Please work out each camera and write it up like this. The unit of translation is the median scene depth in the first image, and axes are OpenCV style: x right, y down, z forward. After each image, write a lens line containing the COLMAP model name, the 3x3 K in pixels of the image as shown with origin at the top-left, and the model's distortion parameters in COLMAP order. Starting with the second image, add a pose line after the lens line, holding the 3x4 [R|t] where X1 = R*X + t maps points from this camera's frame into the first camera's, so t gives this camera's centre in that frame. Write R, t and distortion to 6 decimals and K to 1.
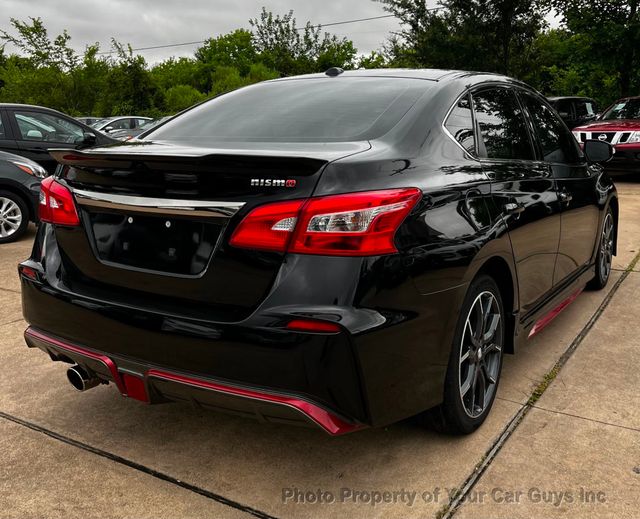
lens RADIAL K [[658.6, 0, 322.6], [0, 658.6, 235.6], [0, 0, 1]] dist [0.034210, -0.009745]
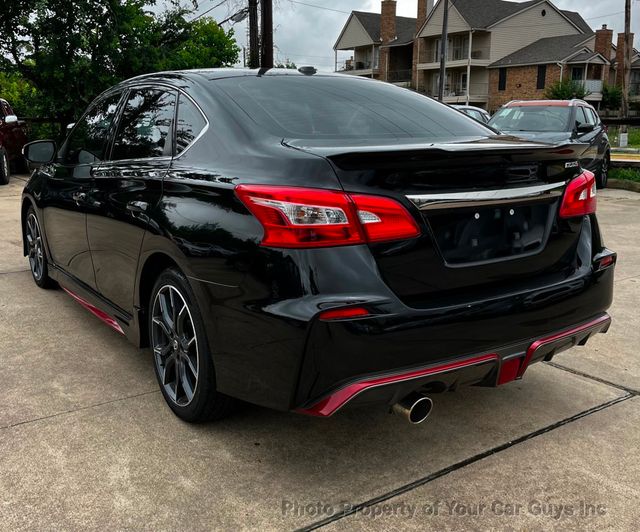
lens RADIAL K [[660.8, 0, 322.9], [0, 660.8, 248.7], [0, 0, 1]] dist [0.038700, -0.013301]
pose [[0.379393, -0.167747, 0.909902, -0.924093], [0.156615, 0.980880, 0.115530, -0.090189], [-0.911884, 0.098673, 0.398410, 0.578296]]
